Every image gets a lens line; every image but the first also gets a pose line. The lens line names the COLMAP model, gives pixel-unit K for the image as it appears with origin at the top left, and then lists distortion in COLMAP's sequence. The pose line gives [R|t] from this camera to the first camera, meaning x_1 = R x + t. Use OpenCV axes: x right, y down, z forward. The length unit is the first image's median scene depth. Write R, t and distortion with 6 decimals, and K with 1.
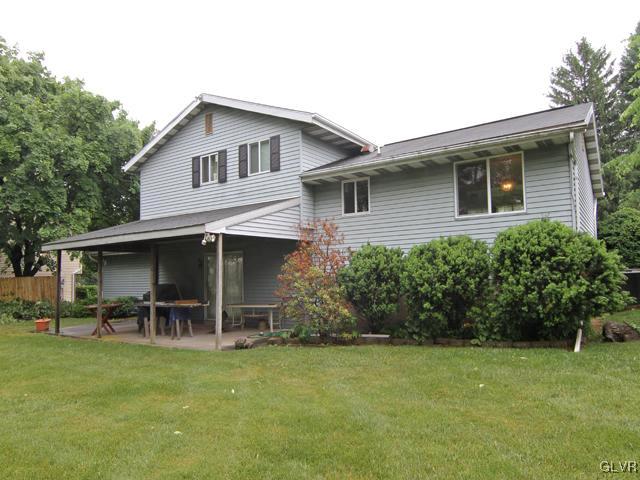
lens RADIAL K [[442.5, 0, 316.6], [0, 442.5, 237.3], [0, 0, 1]] dist [-0.003169, -0.000869]
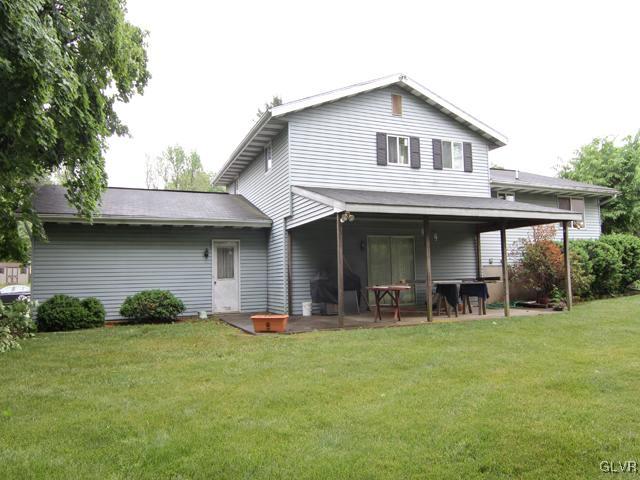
lens RADIAL K [[442.5, 0, 319.7], [0, 442.5, 243.6], [0, 0, 1]] dist [-0.003169, -0.000869]
pose [[0.552387, 0.085948, 0.829145, -1.157391], [-0.056093, 0.996248, -0.065899, 0.127432], [-0.831699, -0.010108, 0.555135, 0.613428]]
